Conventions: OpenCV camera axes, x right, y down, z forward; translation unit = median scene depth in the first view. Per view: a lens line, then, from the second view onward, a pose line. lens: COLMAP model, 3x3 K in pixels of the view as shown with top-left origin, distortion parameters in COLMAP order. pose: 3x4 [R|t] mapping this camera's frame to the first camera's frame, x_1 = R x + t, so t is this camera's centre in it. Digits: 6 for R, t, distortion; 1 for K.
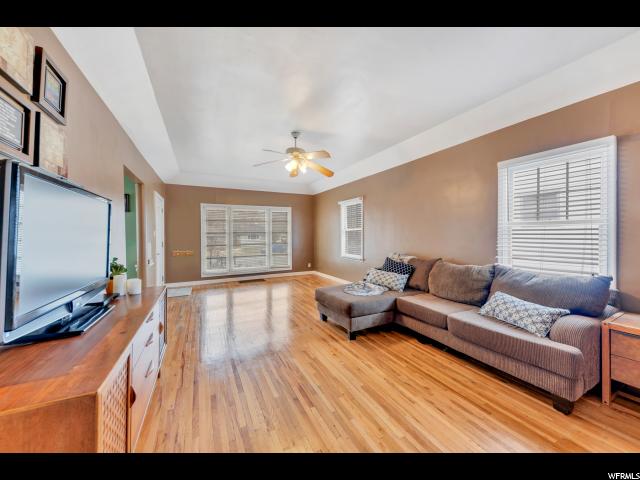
lens RADIAL K [[228.9, 0, 326.8], [0, 228.9, 235.5], [0, 0, 1]] dist [0.000621, -0.000868]
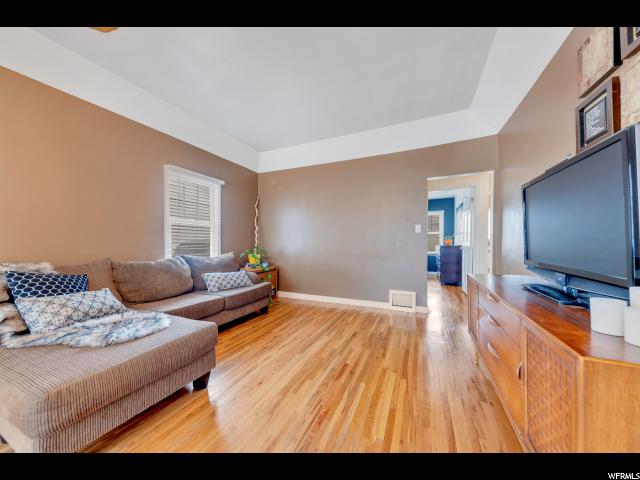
lens RADIAL K [[228.9, 0, 315.9], [0, 228.9, 239.3], [0, 0, 1]] dist [0.000621, -0.000868]
pose [[-0.591696, 0.004629, 0.806148, -0.715970], [-0.001214, 0.999977, -0.006633, 0.072852], [-0.806160, -0.004903, -0.591677, 1.401411]]
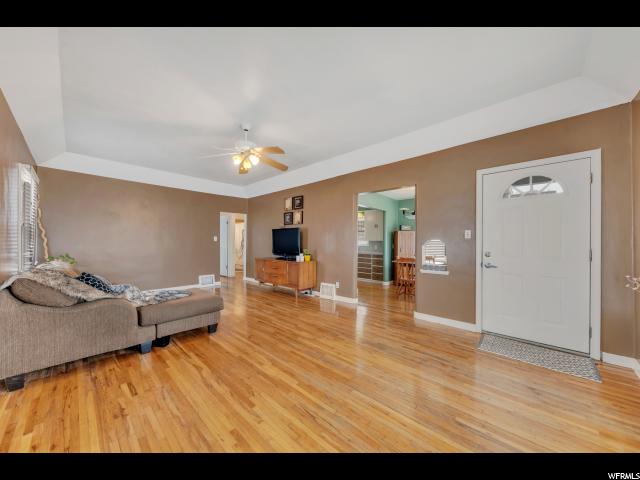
lens RADIAL K [[228.9, 0, 319.0], [0, 228.9, 243.2], [0, 0, 1]] dist [0.000621, -0.000868]
pose [[-0.944910, -0.000673, -0.327329, -0.146581], [-0.000623, 1.000000, -0.000258, 0.040809], [0.327329, -0.000039, -0.944910, 3.007212]]
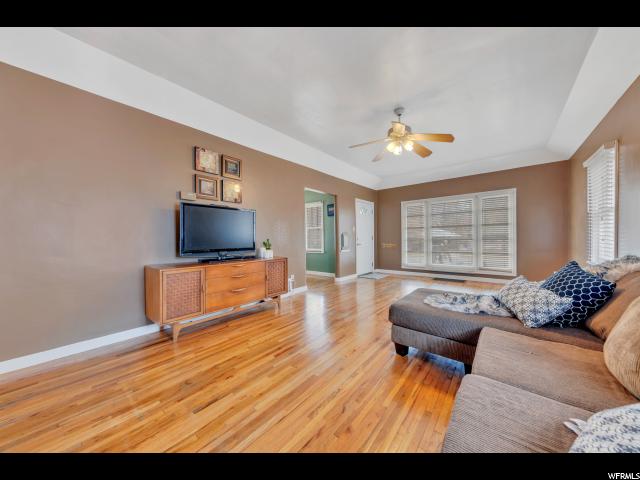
lens RADIAL K [[228.9, 0, 319.6], [0, 228.9, 238.8], [0, 0, 1]] dist [0.000621, -0.000868]
pose [[0.382428, 0.006650, -0.923961, 0.897514], [0.008462, 0.999907, 0.010699, 0.067949], [0.923947, -0.011910, 0.382336, 0.570844]]
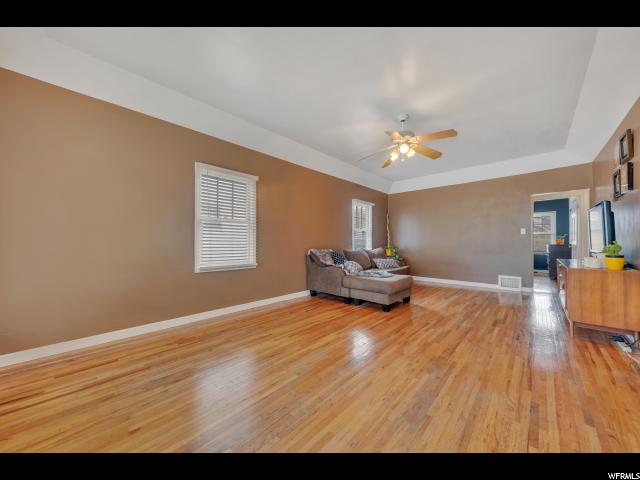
lens RADIAL K [[228.9, 0, 315.5], [0, 228.9, 236.8], [0, 0, 1]] dist [0.000621, -0.000868]
pose [[-0.307846, 0.020884, 0.951207, -1.338801], [0.001889, 0.999771, -0.021338, 0.086291], [-0.951434, -0.004772, -0.307815, 2.469873]]
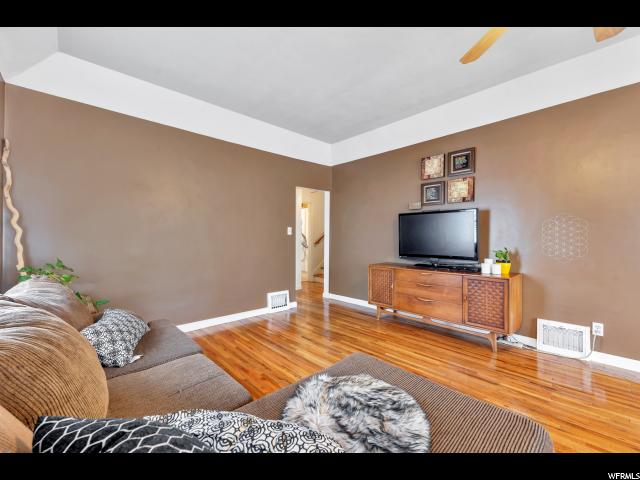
lens RADIAL K [[270.2, 0, 317.6], [0, 270.2, 235.6], [0, 0, 1]] dist [0.004239, 0.000582]
pose [[-0.969642, -0.003496, -0.244503, 0.429547], [-0.001175, 0.999953, -0.009639, 0.041059], [0.244525, -0.009060, -0.969601, 1.916277]]
